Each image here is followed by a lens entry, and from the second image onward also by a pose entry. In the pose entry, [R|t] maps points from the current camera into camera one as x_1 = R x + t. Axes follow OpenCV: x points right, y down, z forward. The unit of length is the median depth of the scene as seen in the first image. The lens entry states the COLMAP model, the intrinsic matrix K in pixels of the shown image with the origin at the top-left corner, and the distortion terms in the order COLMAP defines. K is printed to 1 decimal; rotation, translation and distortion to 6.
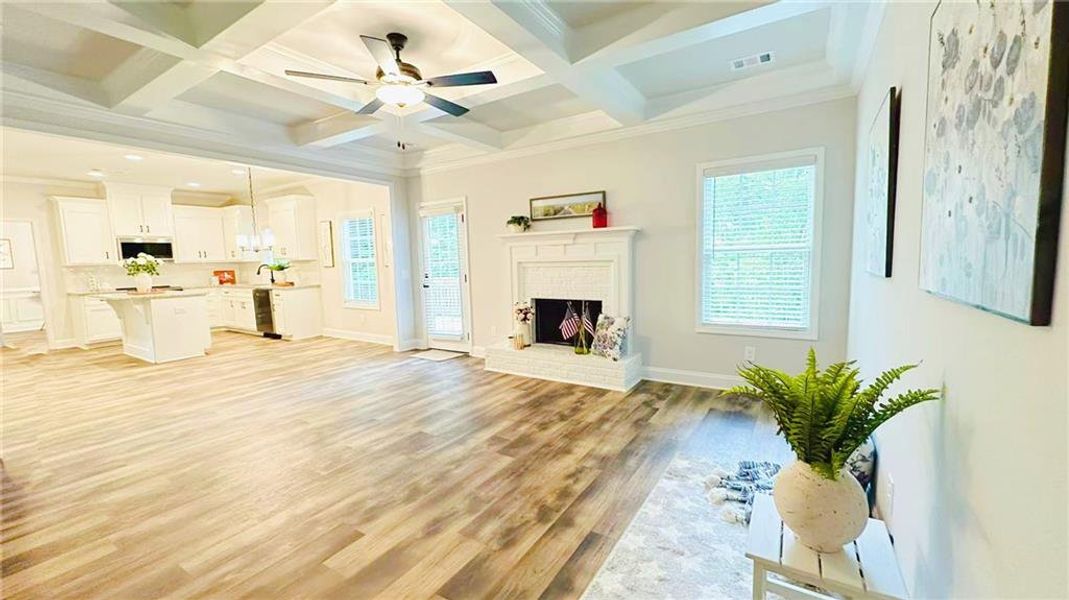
lens RADIAL K [[424.9, 0, 534.2], [0, 424.9, 300.8], [0, 0, 1]] dist [-0.003812, 0.001435]
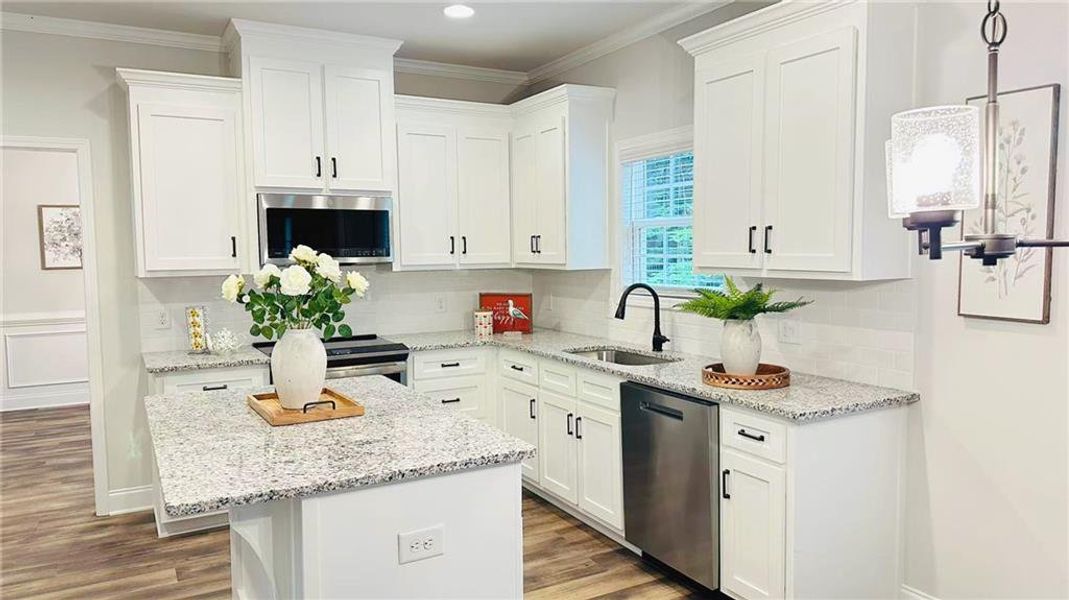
lens RADIAL K [[751.1, 0, 533.5], [0, 751.1, 299.9], [0, 0, 1]] dist [0.042981, -0.040816]
pose [[0.880172, 0.047481, -0.472274, -0.787341], [-0.058340, 0.998262, -0.008365, -0.112974], [0.471056, 0.034915, 0.881412, 0.893595]]
